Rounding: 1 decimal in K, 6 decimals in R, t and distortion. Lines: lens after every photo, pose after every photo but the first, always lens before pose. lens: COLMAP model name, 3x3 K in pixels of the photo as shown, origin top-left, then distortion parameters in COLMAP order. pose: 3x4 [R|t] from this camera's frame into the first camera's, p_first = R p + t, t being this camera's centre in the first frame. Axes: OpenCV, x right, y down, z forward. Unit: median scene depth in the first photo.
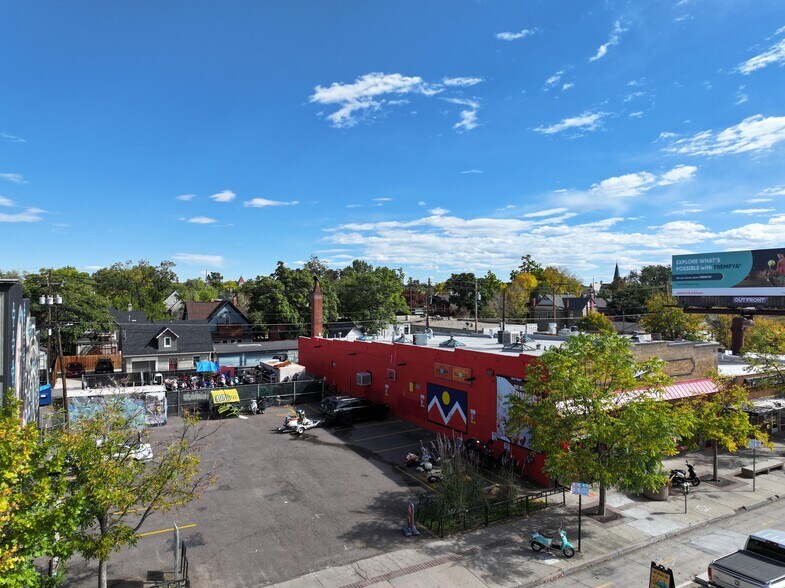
lens RADIAL K [[559.3, 0, 402.0], [0, 559.3, 300.8], [0, 0, 1]] dist [0.008004, 0.007225]
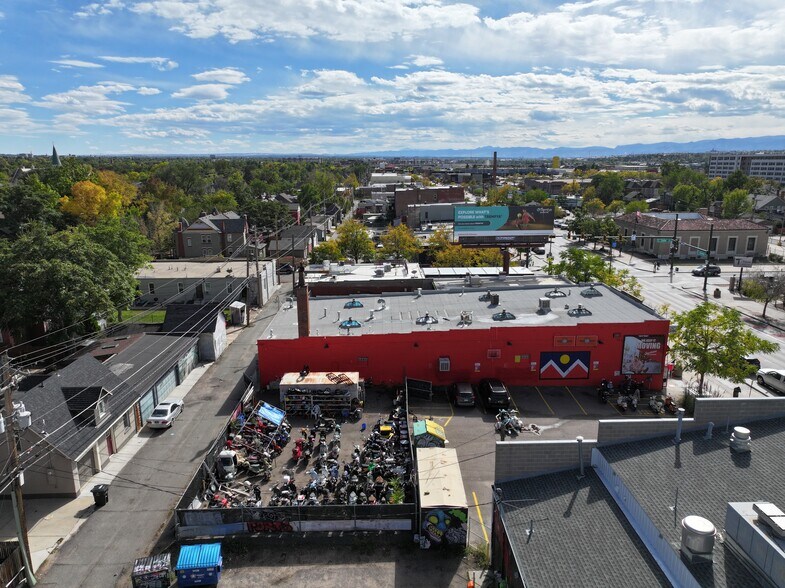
lens RADIAL K [[567.1, 0, 392.5], [0, 567.1, 294.0], [0, 0, 1]] dist [-0.019643, 0.027036]
pose [[0.492607, -0.201303, 0.846650, -0.740785], [0.012195, 0.974380, 0.224577, -0.173236], [-0.870166, -0.100303, 0.482441, 0.421974]]
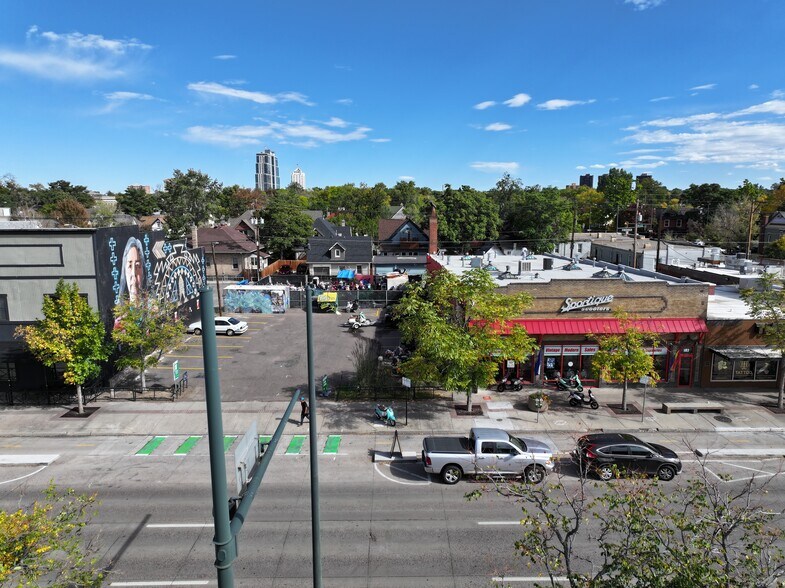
lens RADIAL K [[567.1, 0, 392.5], [0, 567.1, 294.0], [0, 0, 1]] dist [-0.019643, 0.027036]
pose [[0.858936, 0.077466, -0.506190, 0.346870], [0.000453, 0.988376, 0.152028, -0.031611], [0.512083, -0.130812, 0.848917, -0.060790]]
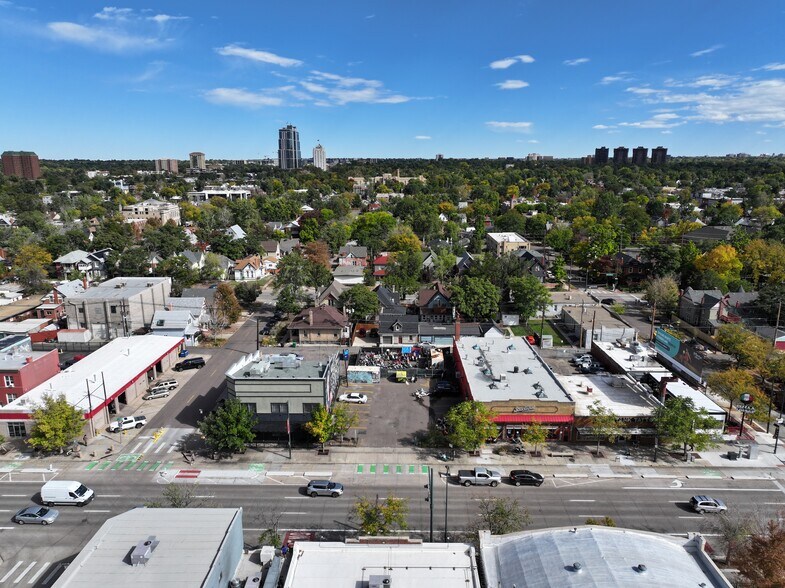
lens RADIAL K [[583.0, 0, 388.1], [0, 583.0, 293.8], [0, 0, 1]] dist [-0.007458, 0.002082]
pose [[0.844071, 0.126232, -0.521162, 0.651907], [-0.002121, 0.972676, 0.232159, -0.537789], [0.536227, -0.194853, 0.821275, -0.768246]]
